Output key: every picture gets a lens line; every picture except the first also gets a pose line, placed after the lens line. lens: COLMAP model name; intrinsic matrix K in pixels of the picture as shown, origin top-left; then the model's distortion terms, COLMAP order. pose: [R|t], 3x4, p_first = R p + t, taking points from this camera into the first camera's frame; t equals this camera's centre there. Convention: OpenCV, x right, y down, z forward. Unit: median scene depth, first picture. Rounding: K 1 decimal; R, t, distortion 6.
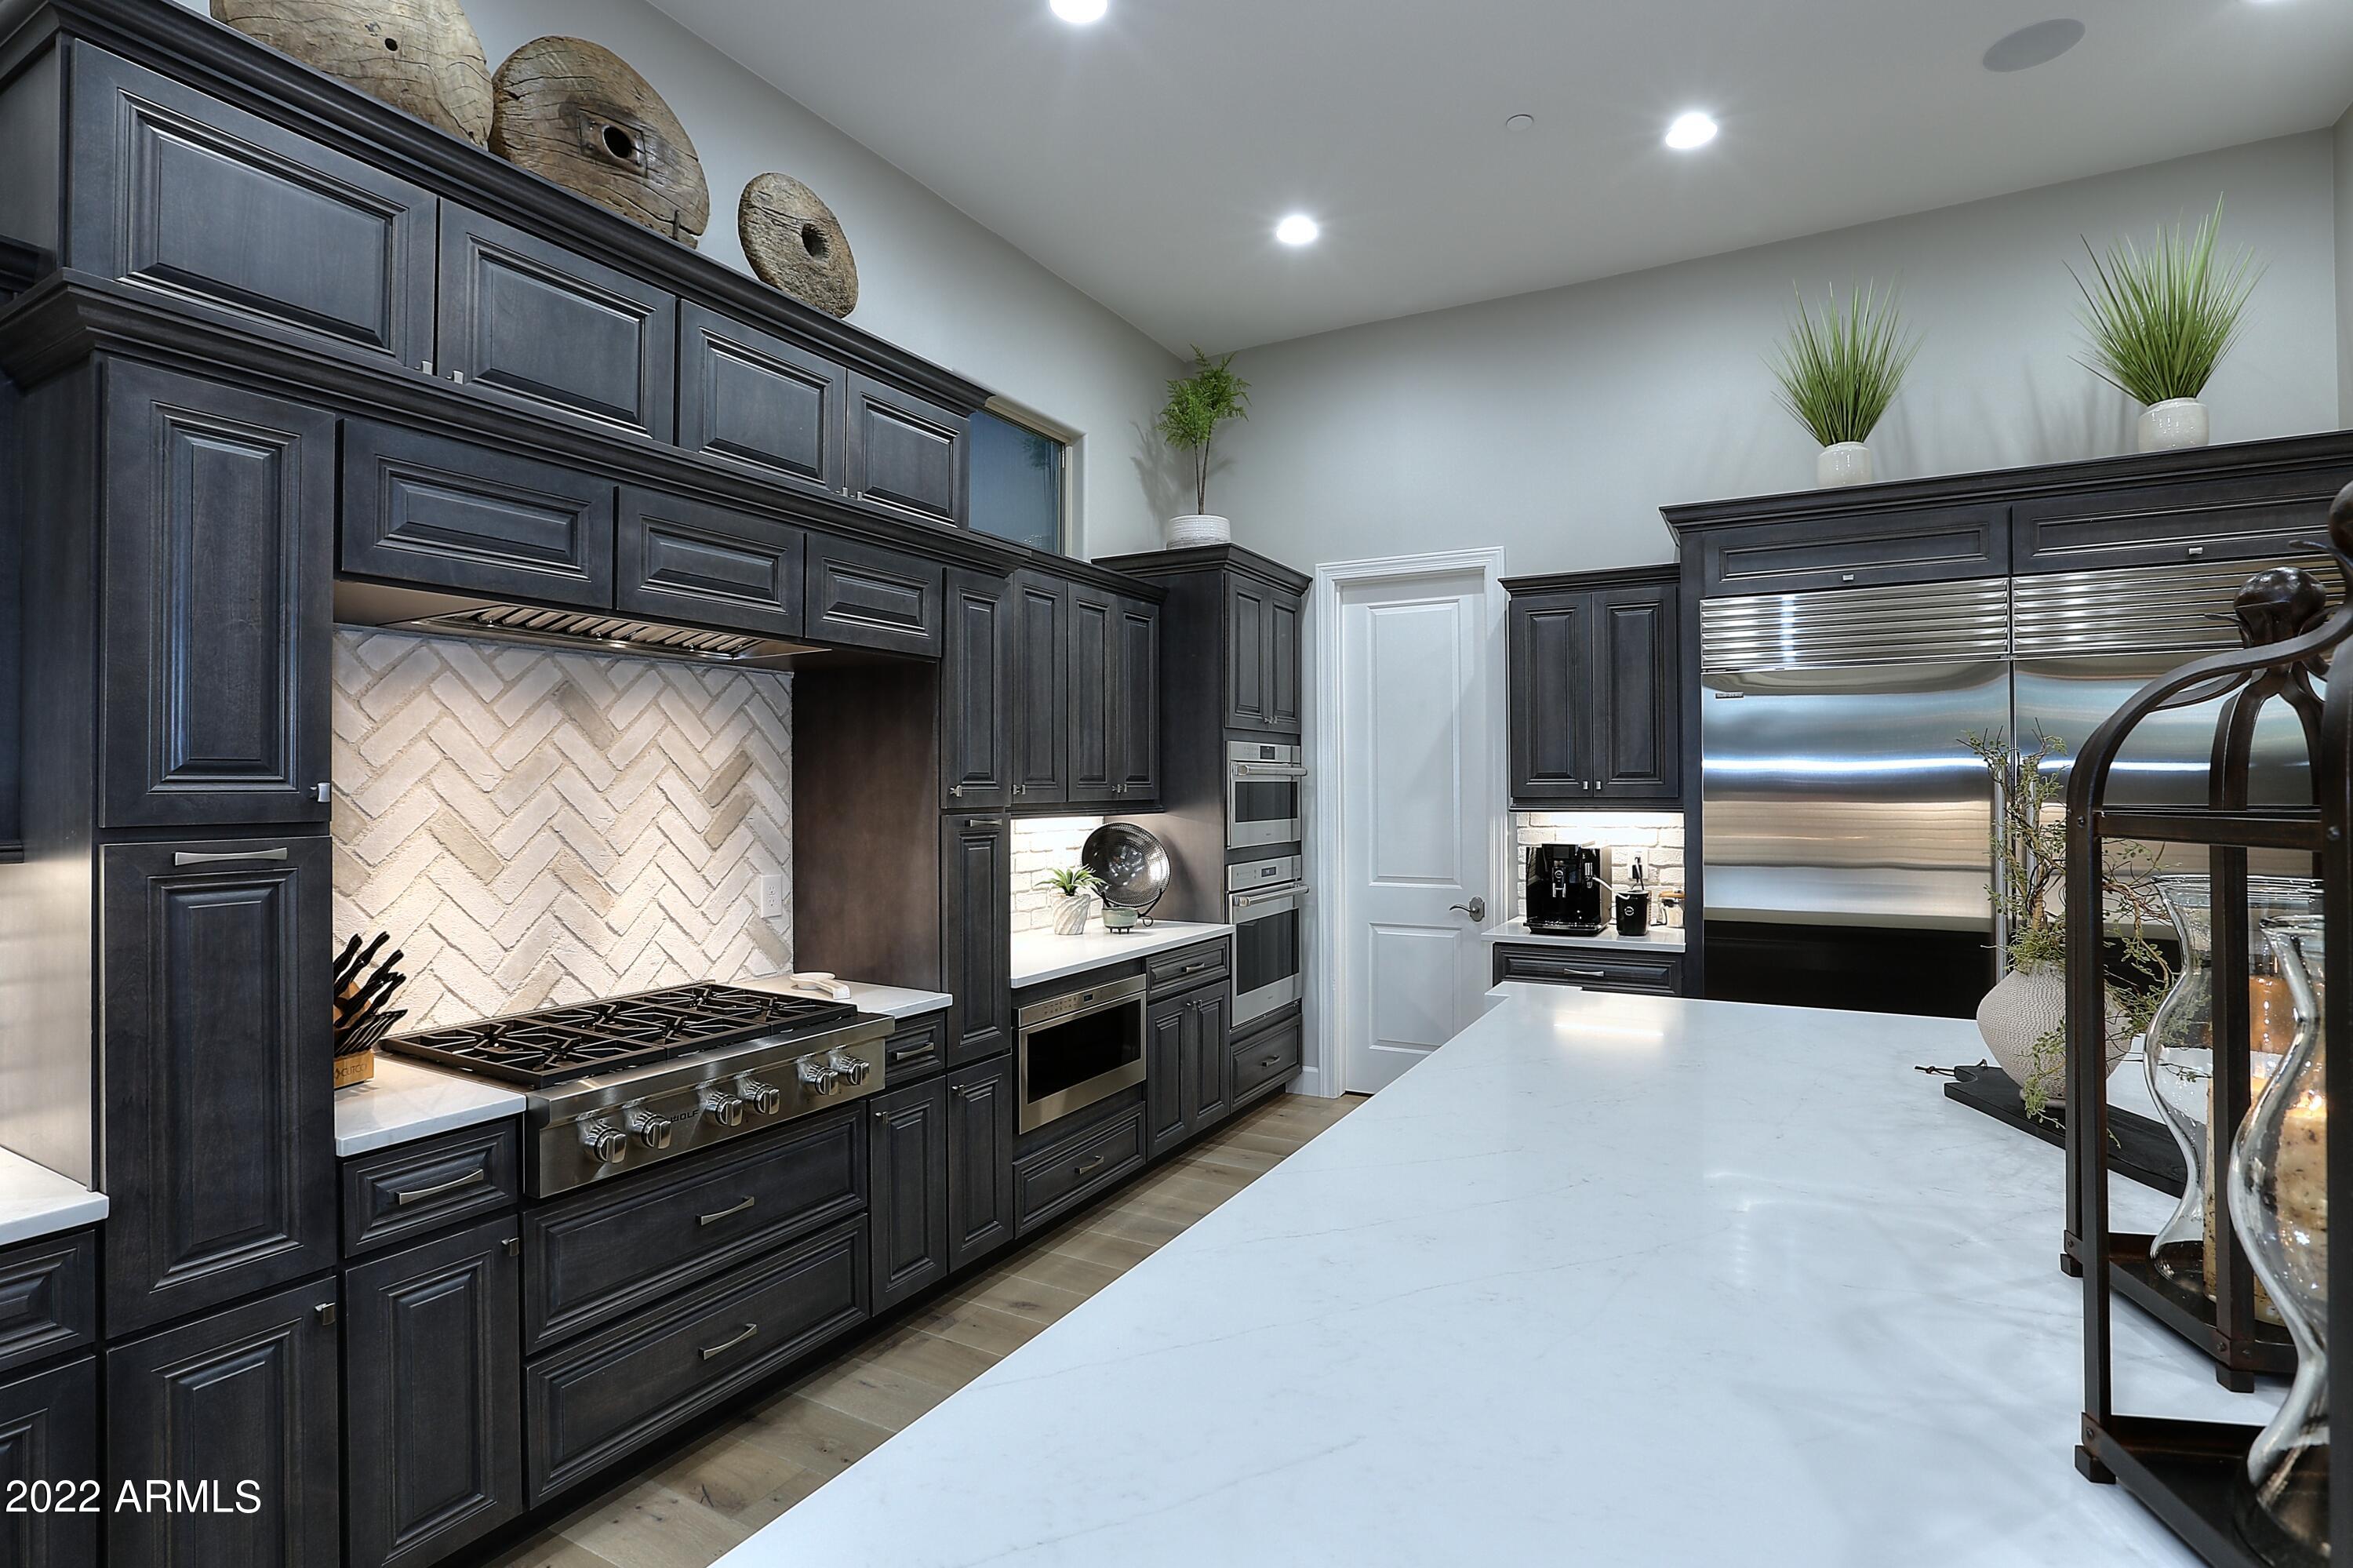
lens RADIAL K [[1139.1, 0, 1159.7], [0, 1139.1, 778.2], [0, 0, 1]] dist [-0.060950, 0.034510]
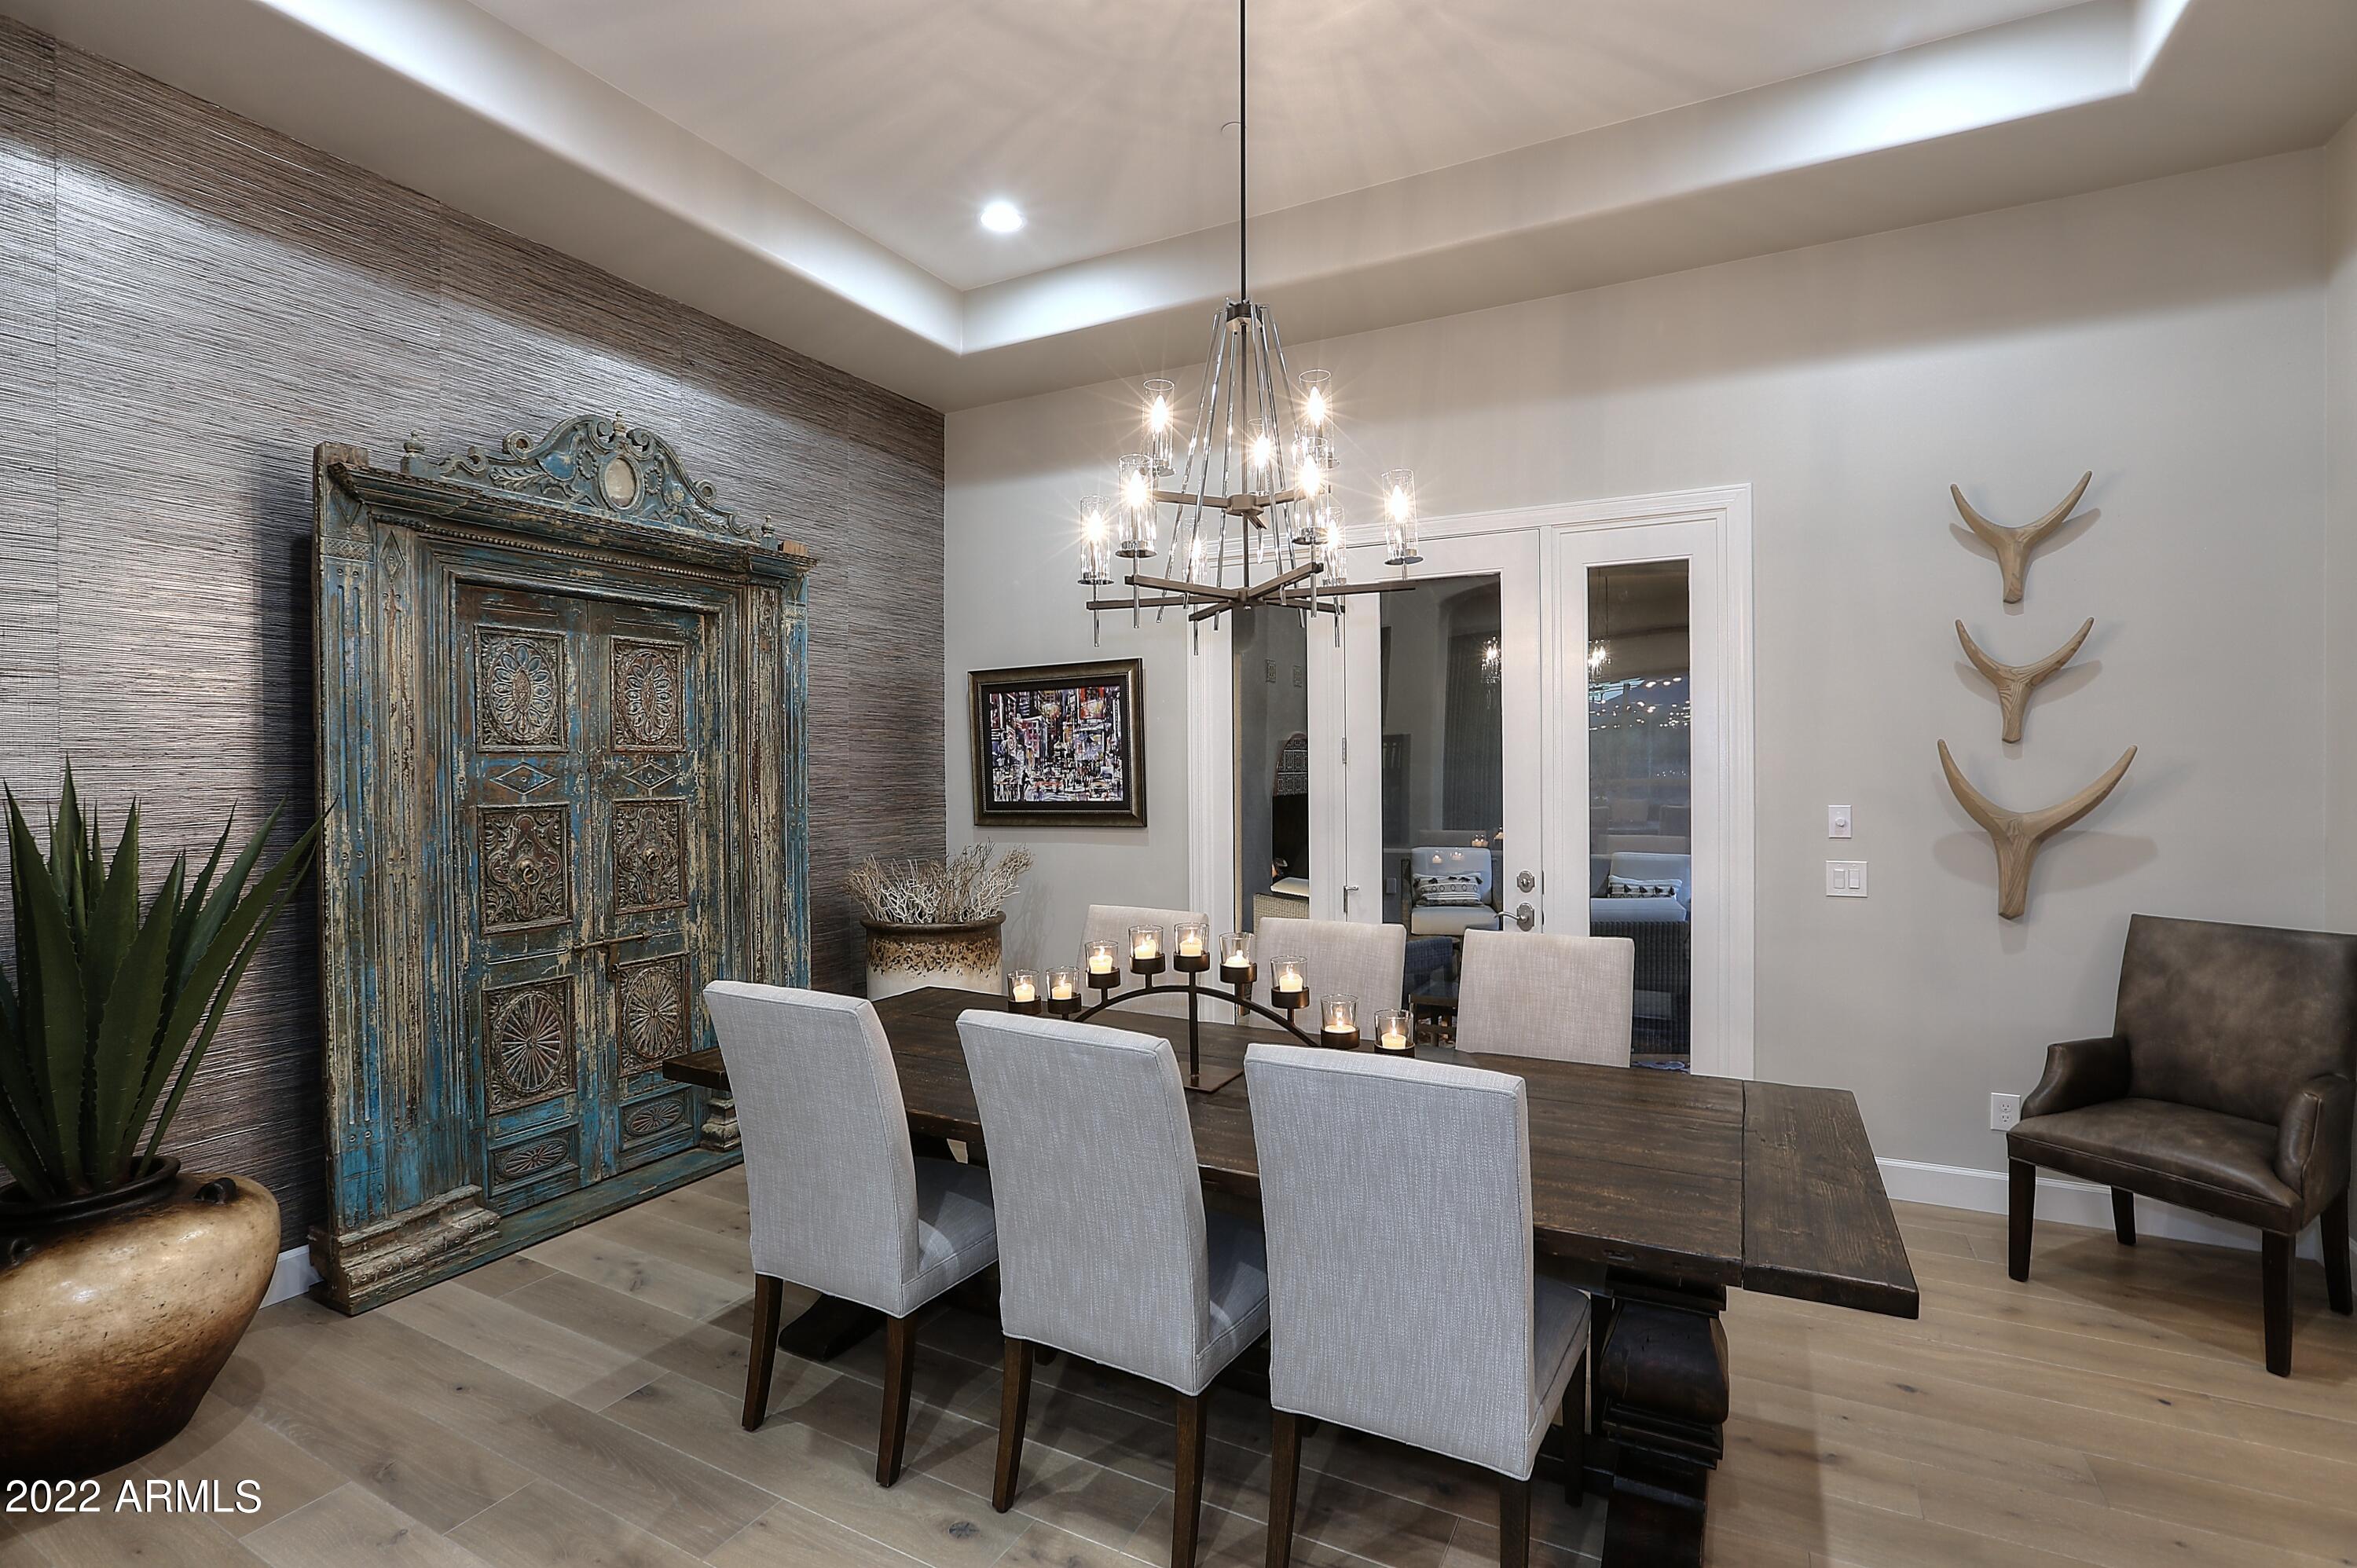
lens RADIAL K [[1088.4, 0, 1168.5], [0, 1088.4, 777.4], [0, 0, 1]] dist [-0.028143, 0.000763]
pose [[0.999978, -0.001154, 0.006492, 2.450514], [0.001026, 0.999805, 0.019711, -0.028658], [-0.006514, -0.019704, 0.999785, 0.233038]]
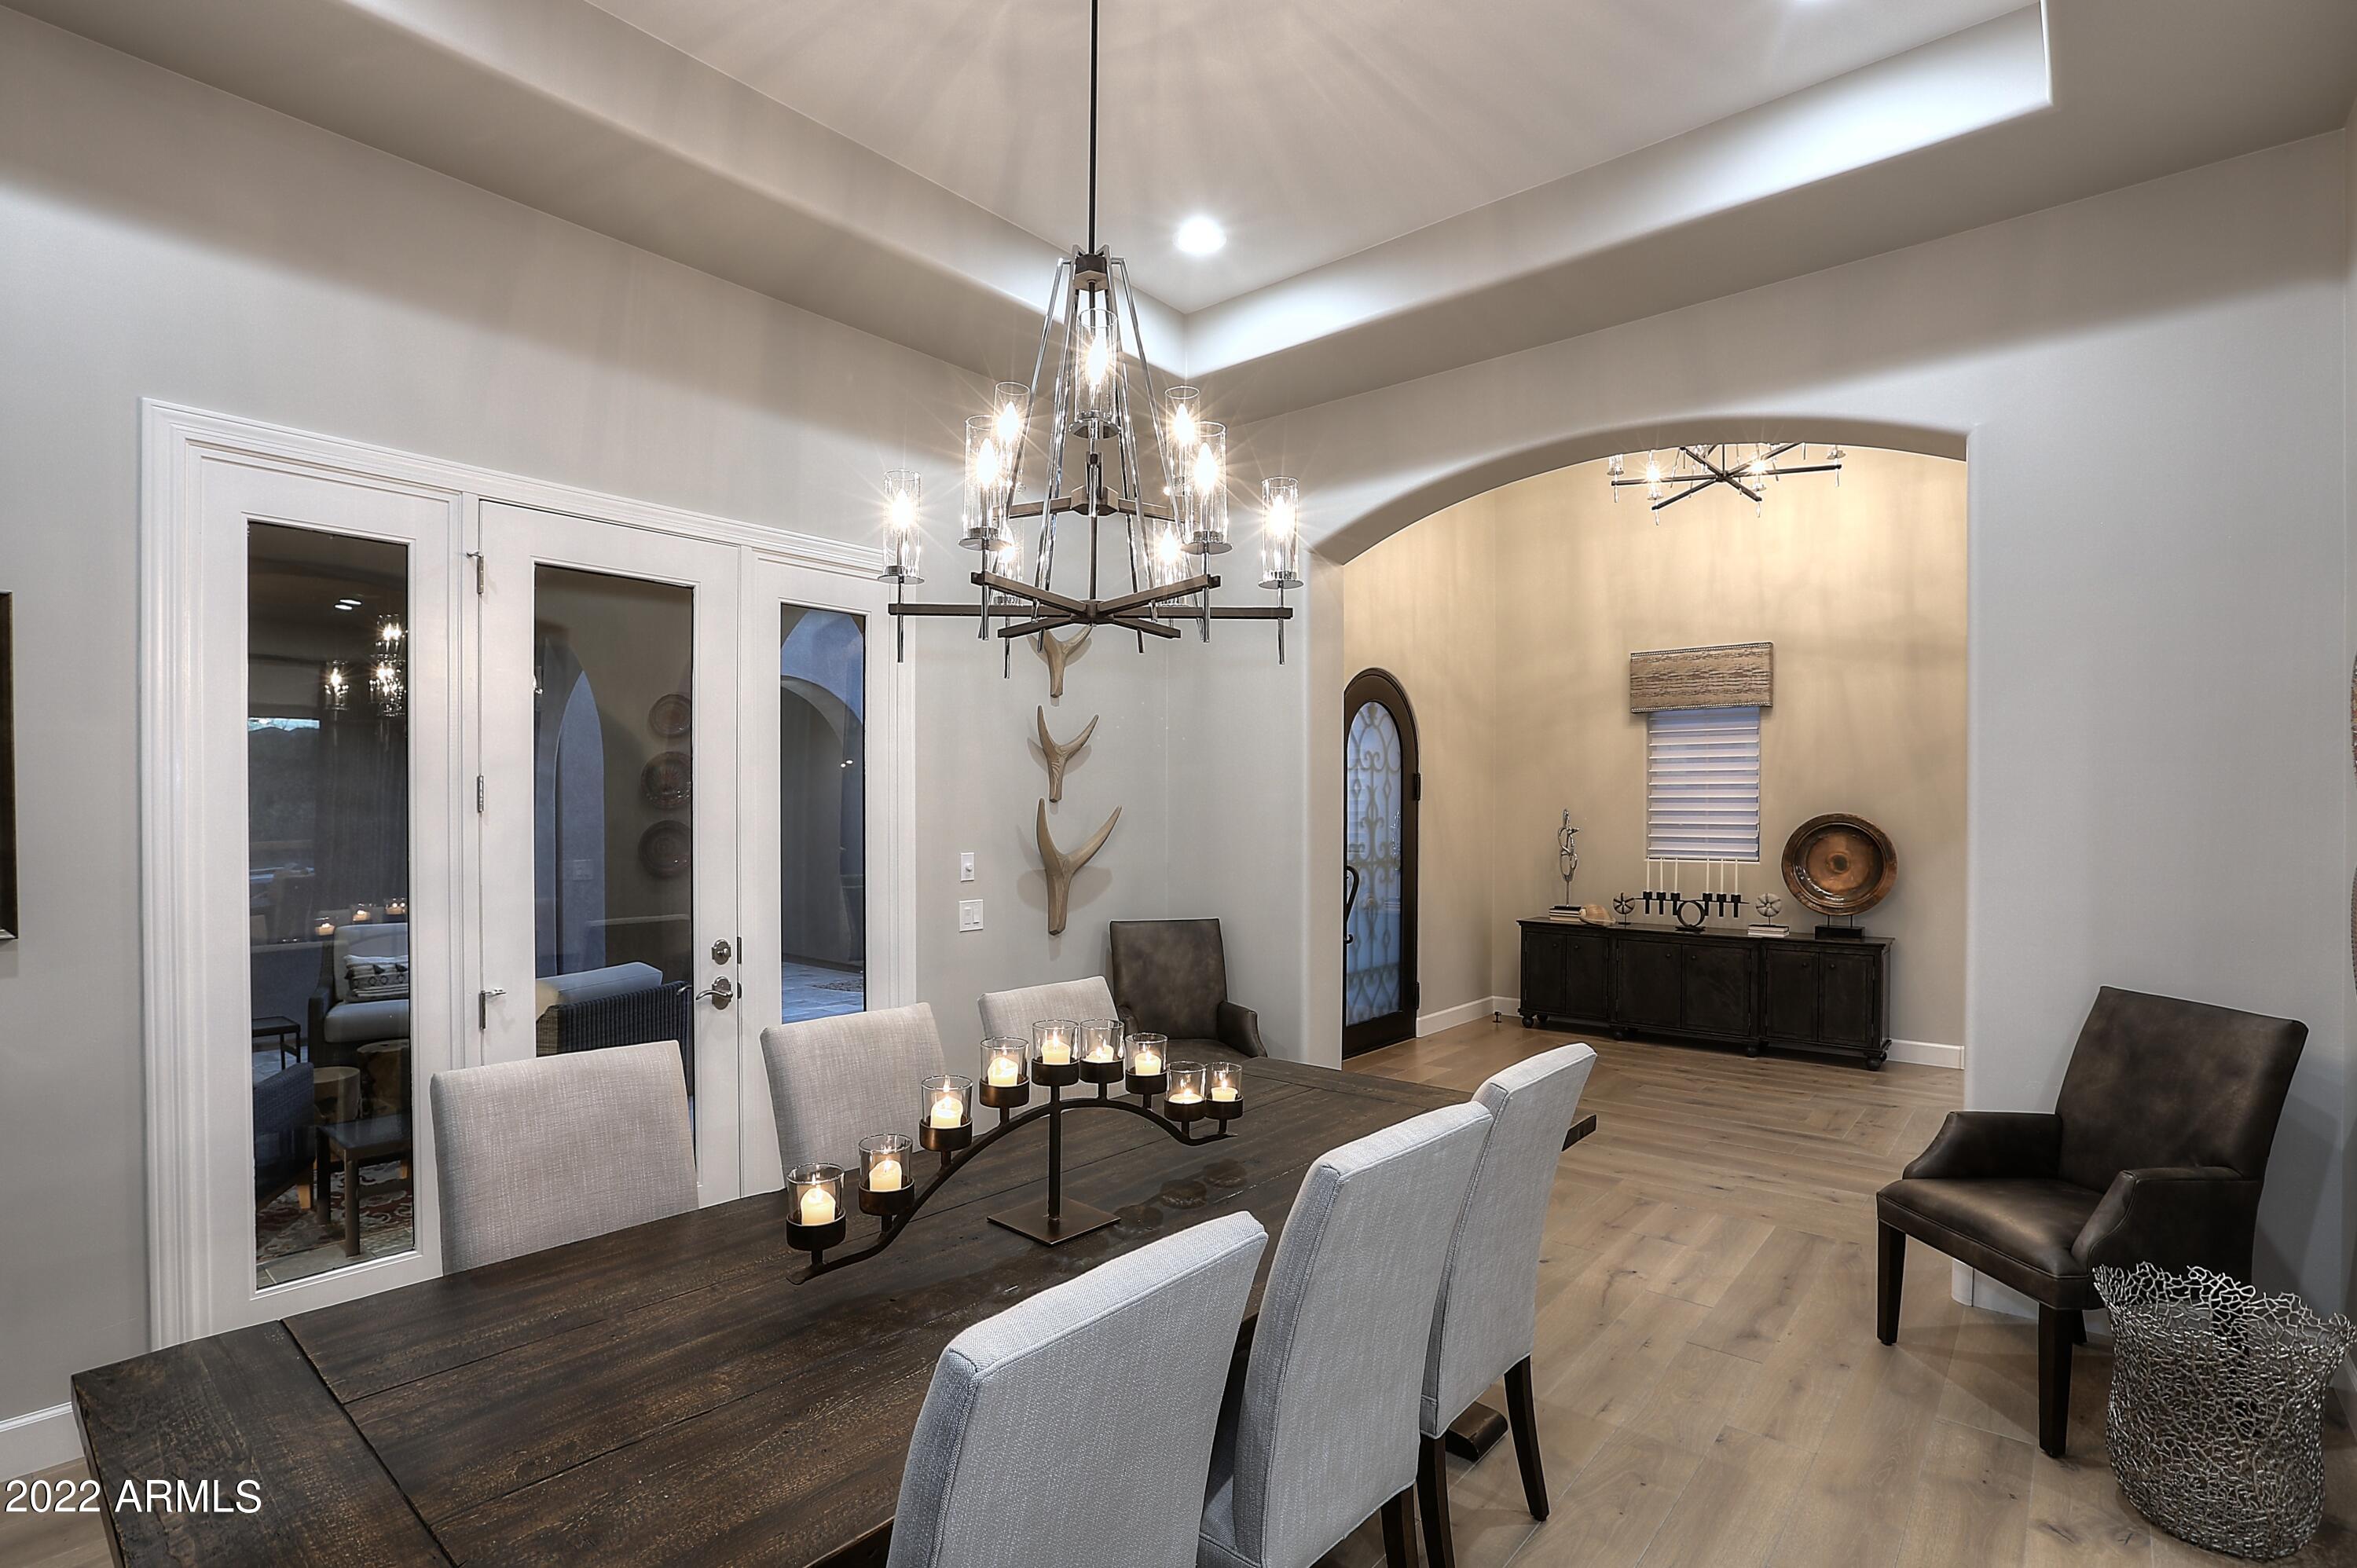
lens RADIAL K [[1123.9, 0, 1188.8], [0, 1123.9, 826.5], [0, 0, 1]] dist [0.000087, 0.000009]
pose [[0.209488, -0.005931, 0.977793, 1.897991], [-0.019956, 0.999747, 0.010340, -0.028988], [-0.977608, -0.021679, 0.209316, 0.769186]]
